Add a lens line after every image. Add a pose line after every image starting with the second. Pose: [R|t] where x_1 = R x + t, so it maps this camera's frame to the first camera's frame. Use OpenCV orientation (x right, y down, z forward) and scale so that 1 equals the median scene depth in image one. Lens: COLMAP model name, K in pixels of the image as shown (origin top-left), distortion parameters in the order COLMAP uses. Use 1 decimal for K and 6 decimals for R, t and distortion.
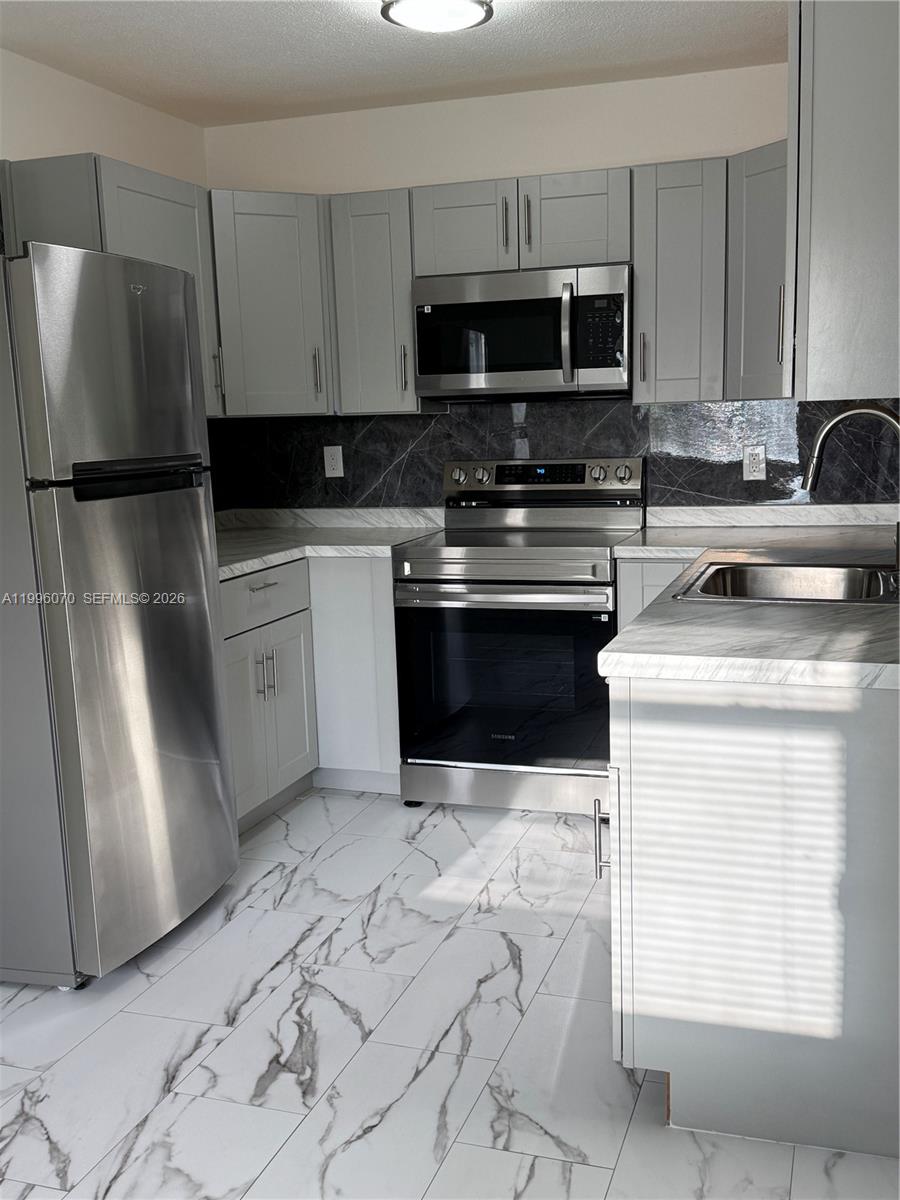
lens RADIAL K [[1208.6, 0, 450.9], [0, 1208.6, 600.9], [0, 0, 1]] dist [0.144671, 0.000000]
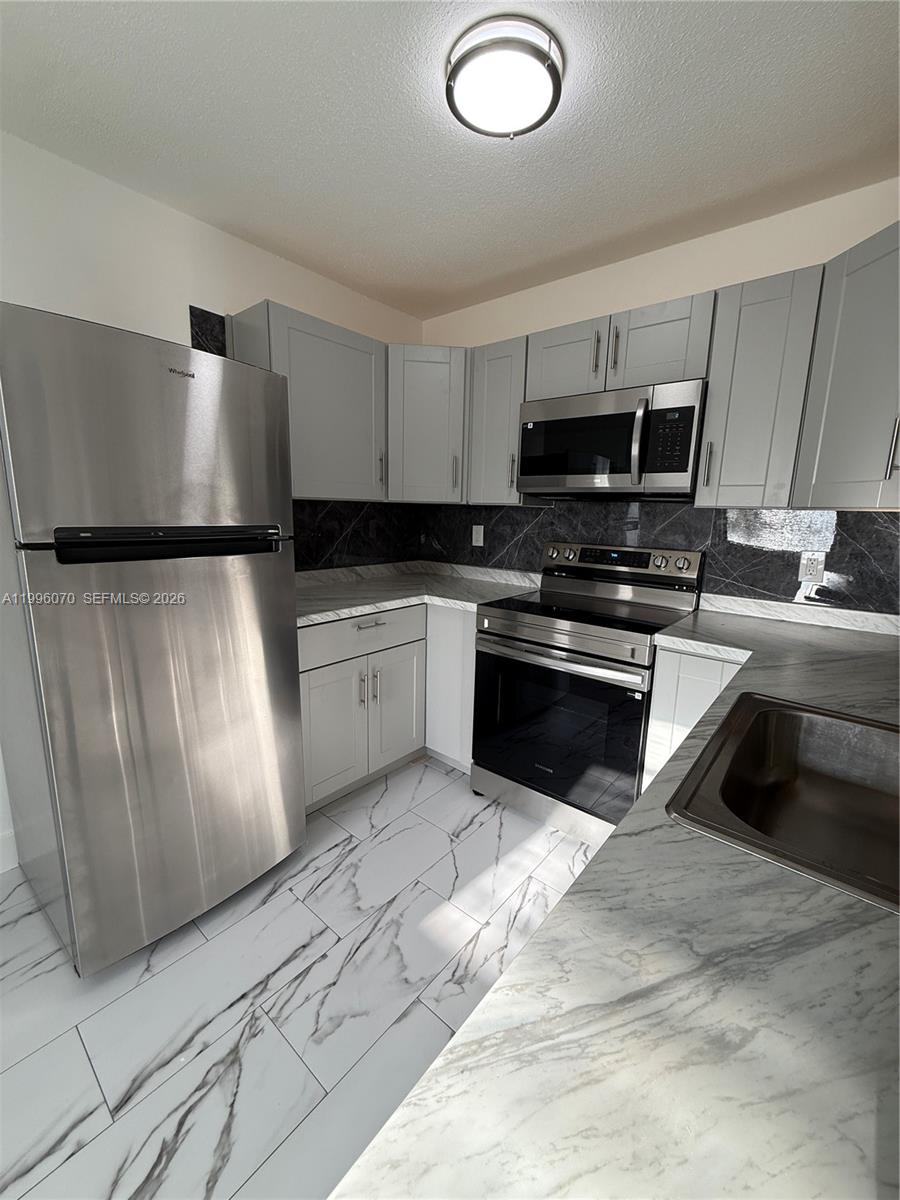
lens RADIAL K [[481.2, 0, 449.0], [0, 481.2, 595.9], [0, 0, 1]] dist [-0.000532, 0.000735]
pose [[0.928881, 0.117520, -0.351240, 0.105304], [-0.108661, 0.993064, 0.044903, -0.075035], [0.354081, -0.003543, 0.935208, 0.504743]]
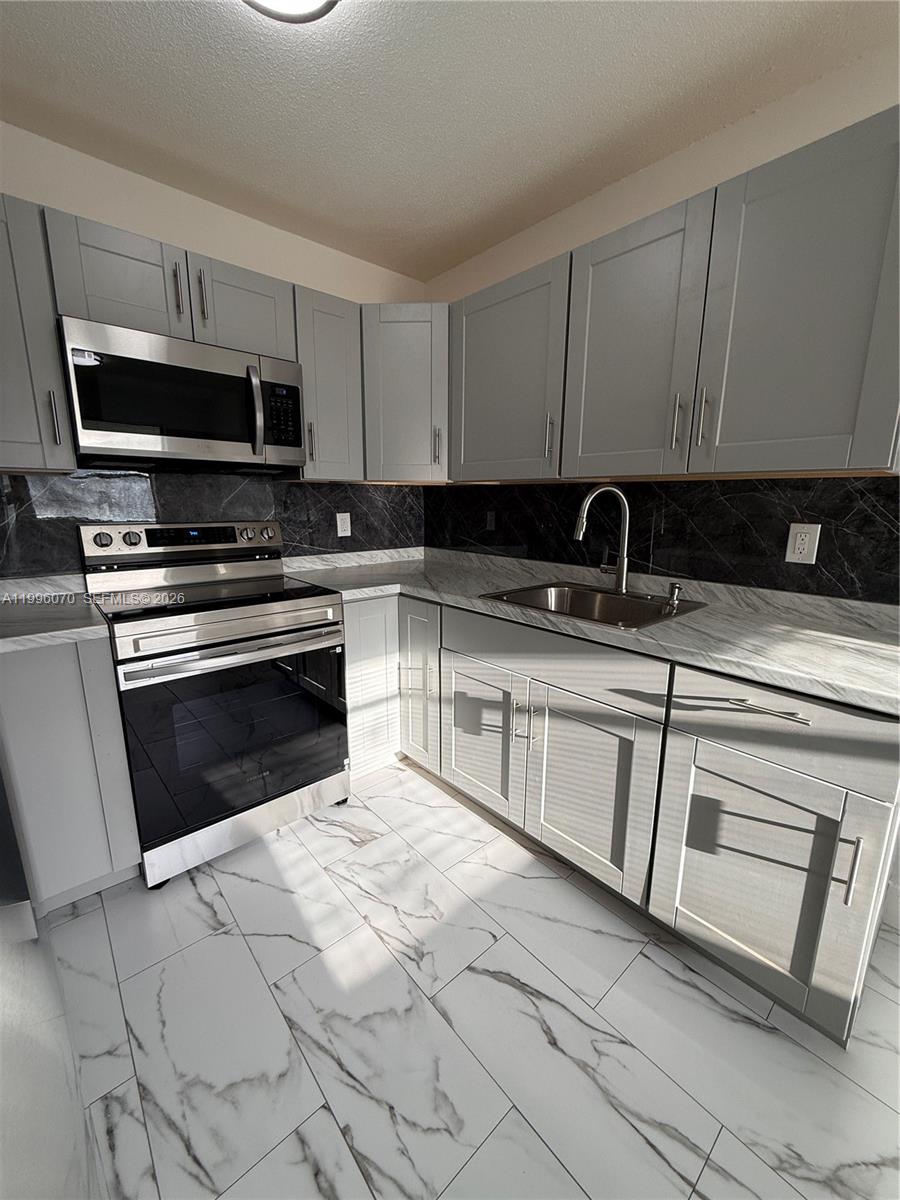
lens RADIAL K [[481.2, 0, 454.8], [0, 481.2, 595.9], [0, 0, 1]] dist [-0.000532, 0.000735]
pose [[0.496833, -0.138058, 0.856795, -0.219275], [0.111666, 0.989229, 0.094645, -0.070906], [-0.860632, 0.048652, 0.506898, 0.618526]]
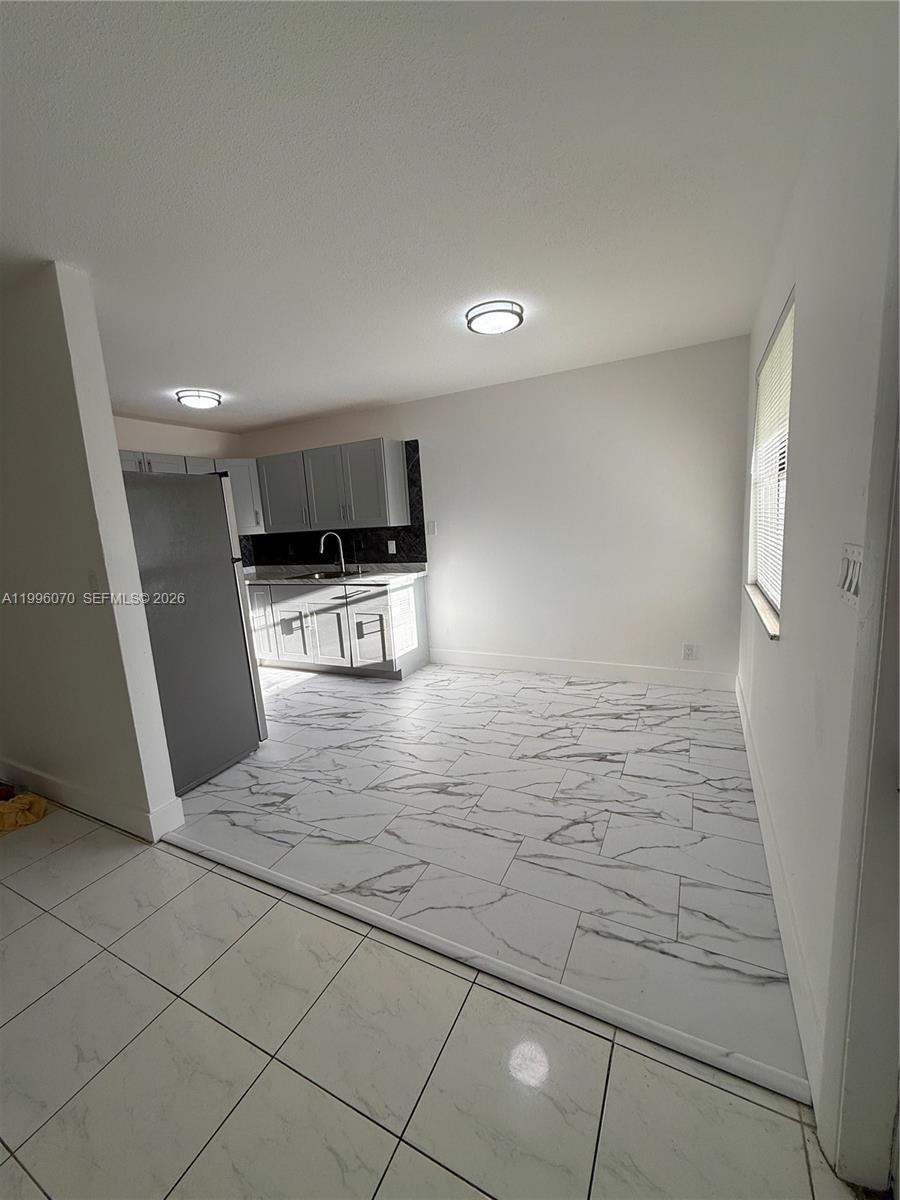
lens RADIAL K [[481.2, 0, 447.8], [0, 481.2, 607.2], [0, 0, 1]] dist [-0.000532, 0.000735]
pose [[0.157632, -0.150994, 0.975886, -0.877325], [0.207422, 0.971257, 0.116773, -0.013082], [-0.965468, 0.184013, 0.184421, 0.260754]]
